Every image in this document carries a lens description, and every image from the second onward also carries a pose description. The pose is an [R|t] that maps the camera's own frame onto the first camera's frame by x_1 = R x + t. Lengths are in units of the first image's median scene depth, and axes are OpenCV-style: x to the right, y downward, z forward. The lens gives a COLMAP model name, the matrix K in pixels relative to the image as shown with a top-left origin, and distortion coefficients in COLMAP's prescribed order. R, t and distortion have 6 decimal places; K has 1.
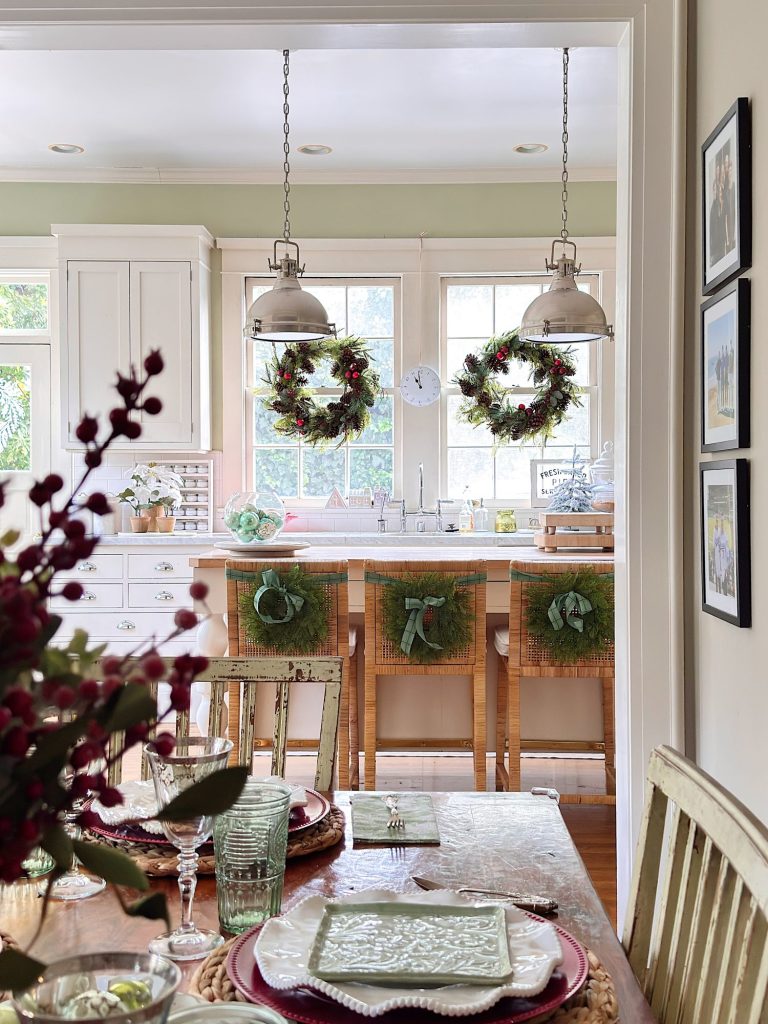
lens RADIAL K [[1220.4, 0, 375.7], [0, 1220.4, 503.1], [0, 0, 1]] dist [0.154316, 0.000000]
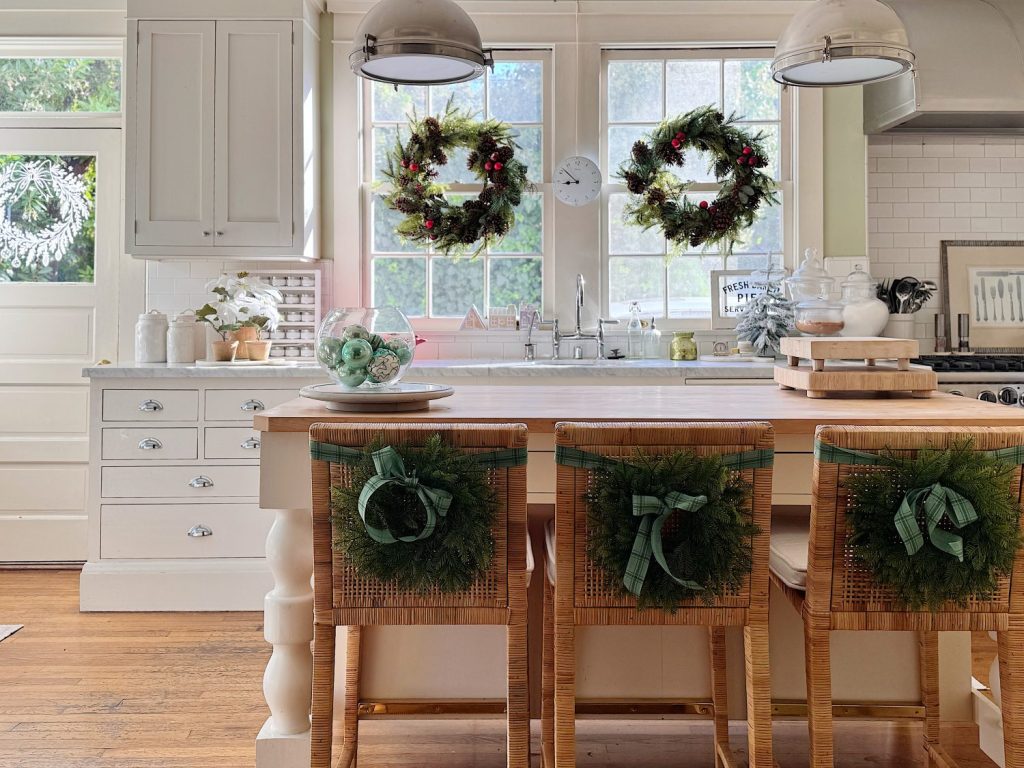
lens RADIAL K [[958.8, 0, 515.9], [0, 958.8, 302.8], [0, 0, 1]] dist [0.066239, 0.000000]
pose [[0.999213, 0.000845, 0.039666, -0.030140], [-0.000011, 0.999779, -0.021005, -0.000312], [-0.039675, 0.020988, 0.998992, 0.365899]]
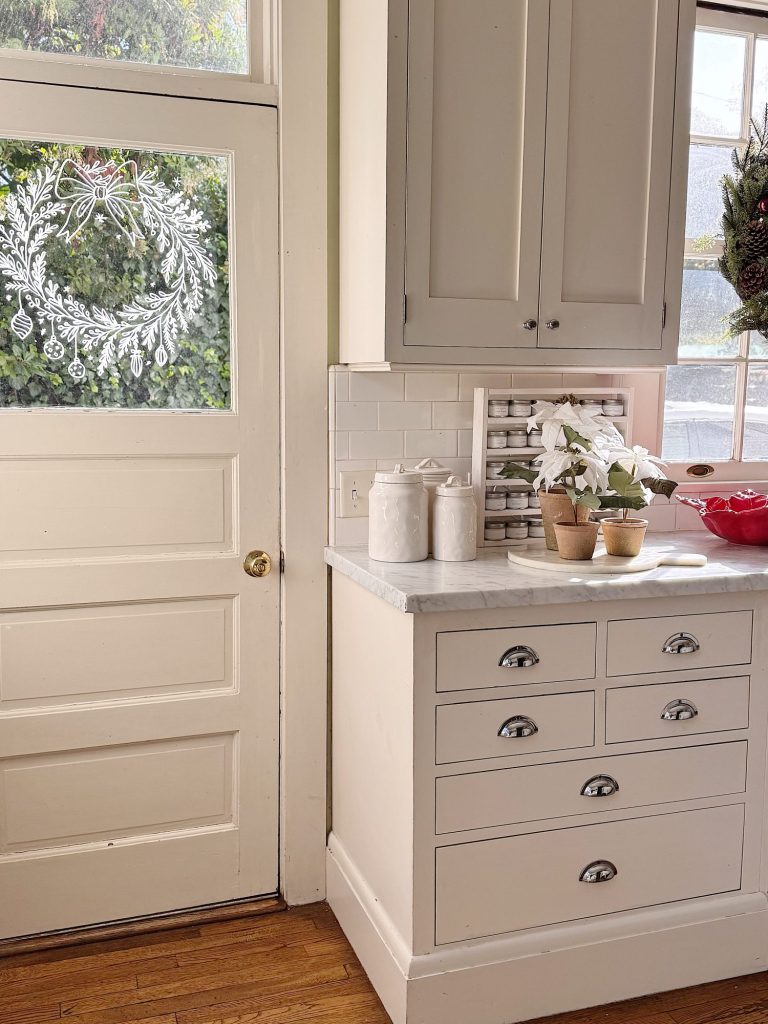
lens RADIAL K [[958.8, 0, 383.0], [0, 958.8, 521.7], [0, 0, 1]] dist [0.066239, 0.000000]
pose [[0.940230, -0.042519, 0.337877, -0.361349], [0.001474, 0.992674, 0.120818, -0.029500], [-0.340538, -0.113098, 0.933404, 0.688035]]
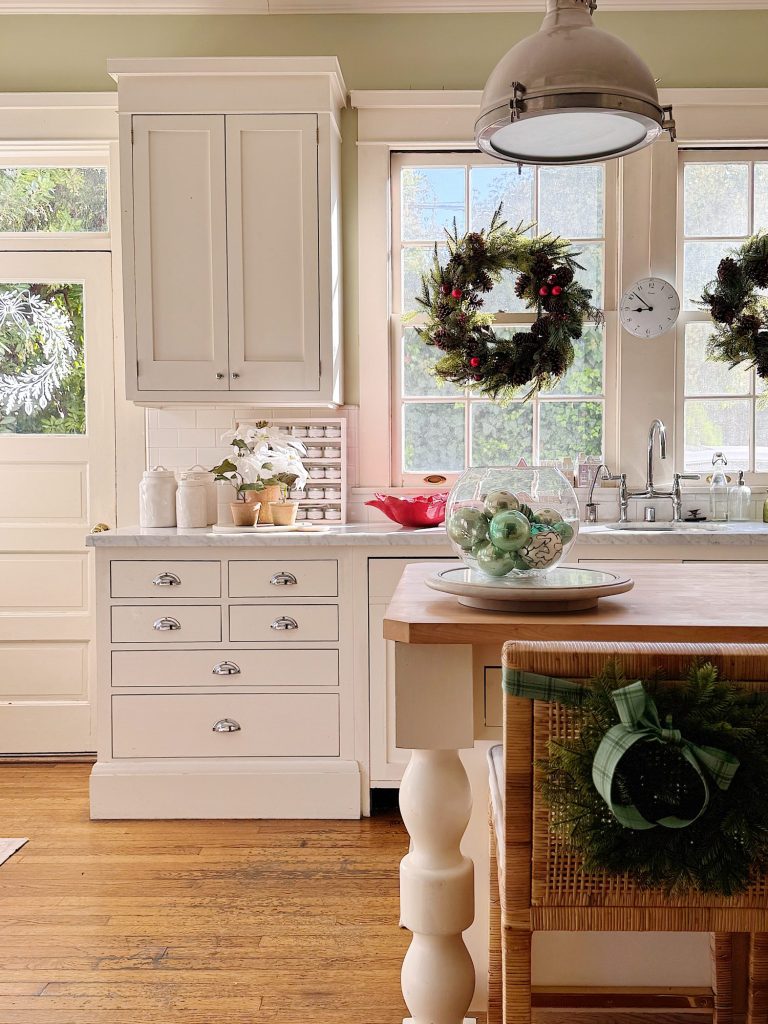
lens RADIAL K [[958.8, 0, 418.5], [0, 958.8, 503.2], [0, 0, 1]] dist [0.066239, 0.000000]
pose [[0.999932, -0.004761, 0.010651, -0.100574], [0.004401, 0.999427, 0.033554, -0.005206], [-0.010805, -0.033505, 0.999380, 0.465229]]
